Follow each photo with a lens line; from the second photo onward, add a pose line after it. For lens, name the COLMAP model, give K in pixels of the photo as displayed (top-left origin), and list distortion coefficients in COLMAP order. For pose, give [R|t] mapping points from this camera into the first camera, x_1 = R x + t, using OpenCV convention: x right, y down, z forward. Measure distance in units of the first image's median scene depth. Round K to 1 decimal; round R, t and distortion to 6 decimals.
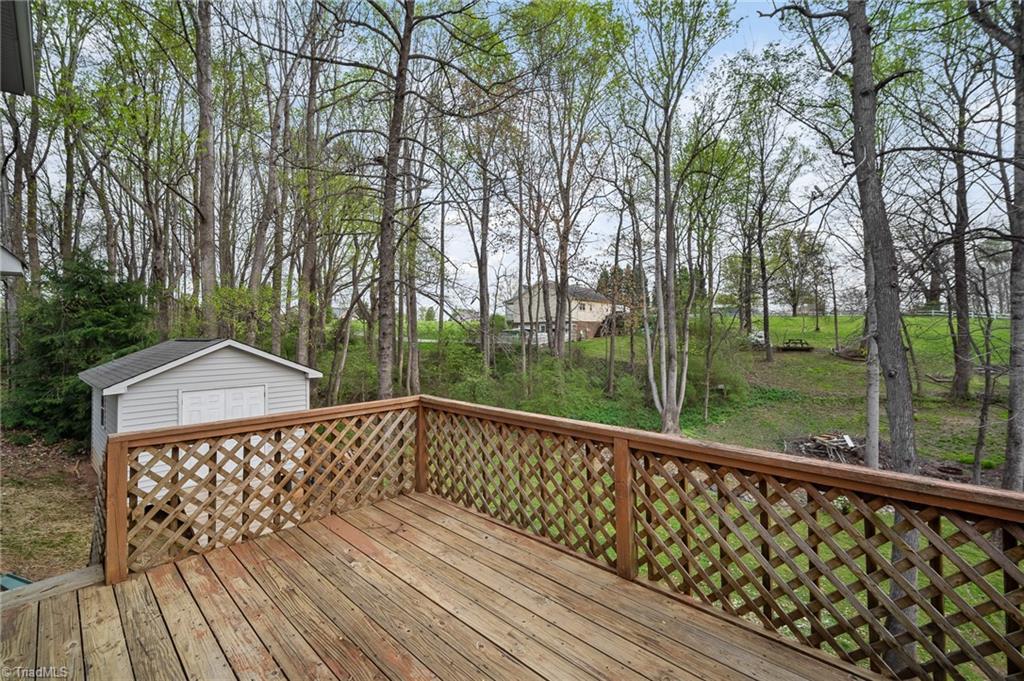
lens RADIAL K [[460.6, 0, 512.7], [0, 460.6, 332.4], [0, 0, 1]] dist [-0.001056, 0.000222]
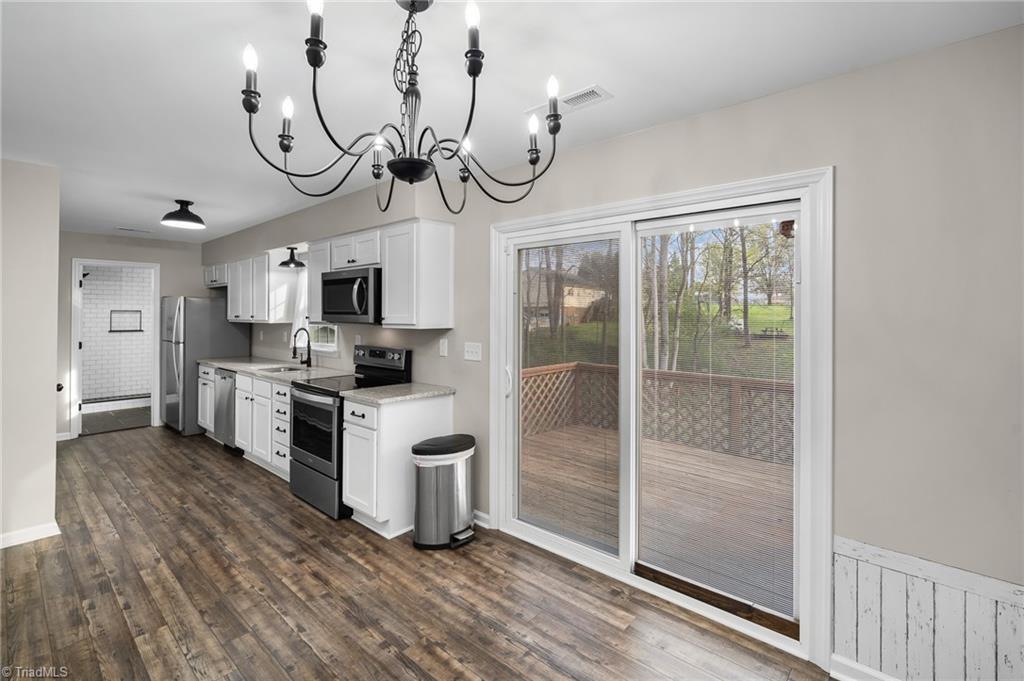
lens RADIAL K [[465.6, 0, 517.1], [0, 465.6, 316.5], [0, 0, 1]] dist [-0.000907, 0.000313]
pose [[0.998270, 0.015321, 0.056762, -0.047014], [-0.015340, 0.999882, -0.000099, -0.001245], [-0.056757, -0.000772, 0.998388, -0.052148]]
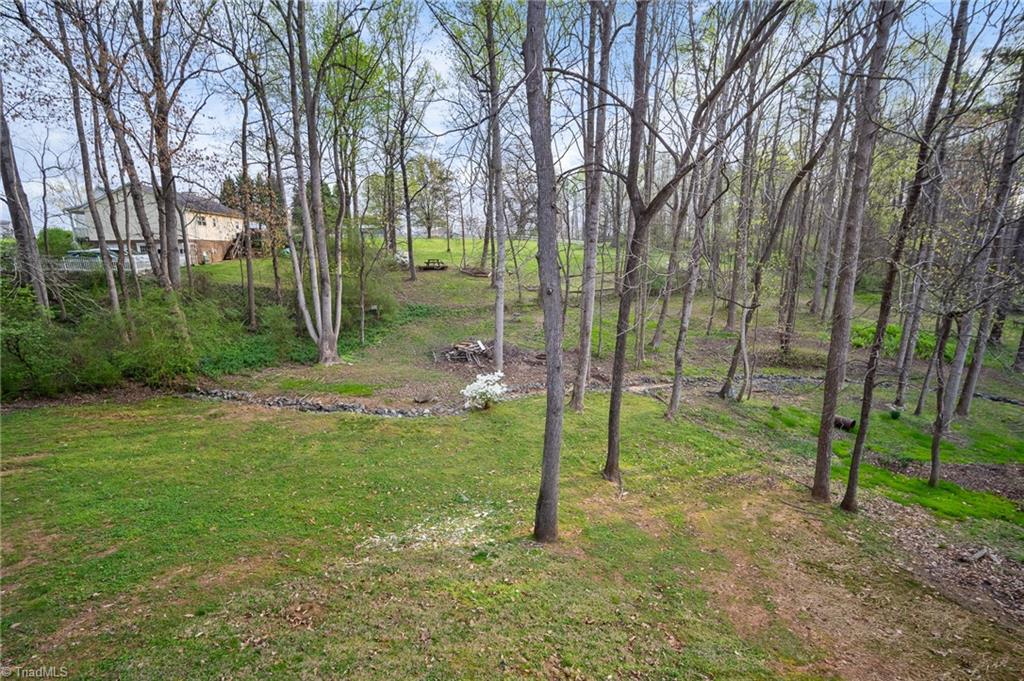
lens RADIAL K [[460.6, 0, 512.7], [0, 460.6, 332.4], [0, 0, 1]] dist [-0.001056, 0.000222]
pose [[0.744437, -0.118235, 0.657141, 0.009022], [0.005565, 0.985261, 0.170968, 0.000380], [-0.667670, -0.123619, 0.734122, 0.054752]]
